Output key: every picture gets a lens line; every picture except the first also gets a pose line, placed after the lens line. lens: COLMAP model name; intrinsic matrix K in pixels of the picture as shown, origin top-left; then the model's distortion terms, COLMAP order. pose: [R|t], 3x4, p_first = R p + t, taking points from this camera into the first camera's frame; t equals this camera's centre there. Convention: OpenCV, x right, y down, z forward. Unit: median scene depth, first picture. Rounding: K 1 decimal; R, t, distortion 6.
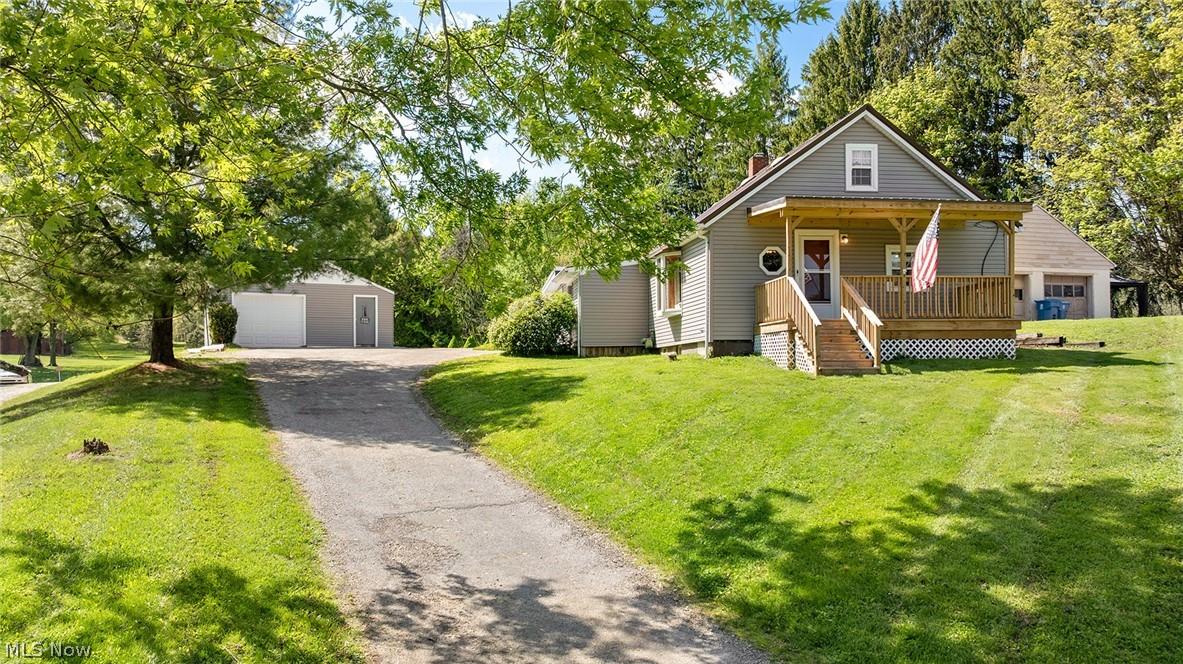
lens RADIAL K [[889.7, 0, 559.7], [0, 889.7, 429.9], [0, 0, 1]] dist [-0.152415, 0.145042]
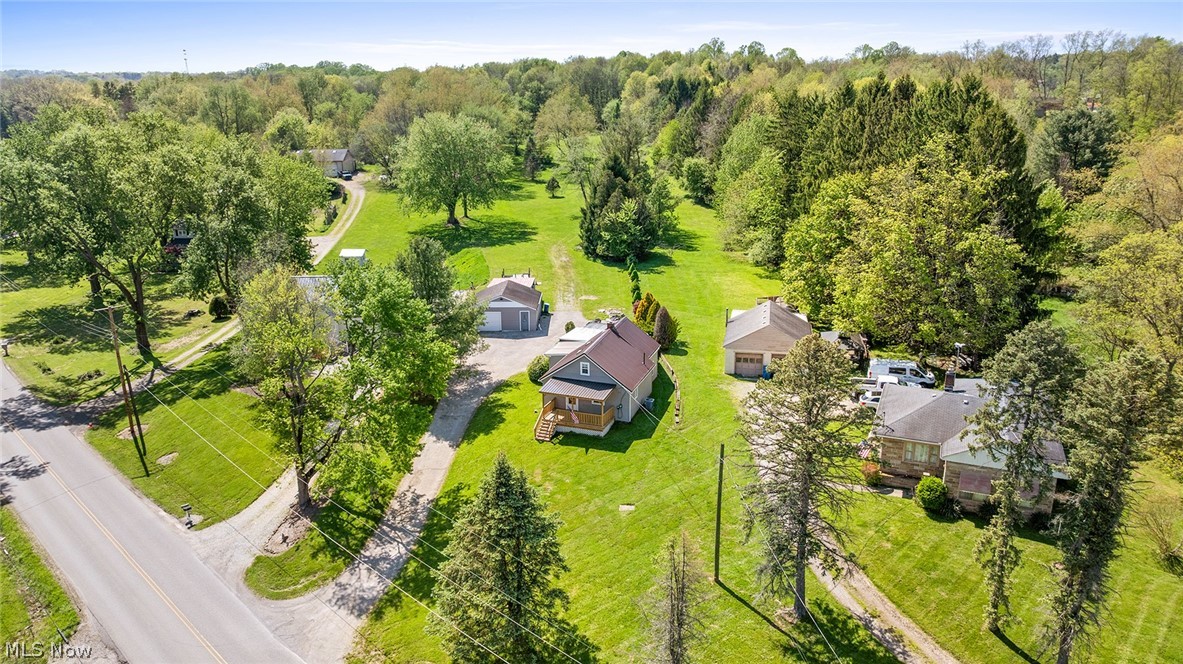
lens RADIAL K [[835.7, 0, 591.5], [0, 835.7, 332.0], [0, 0, 1]] dist [-0.002589, 0.003875]
pose [[0.900496, 0.132738, -0.414110, 1.716320], [-0.033181, 0.970472, 0.238922, -1.233073], [0.433596, -0.201408, 0.878310, -1.853299]]
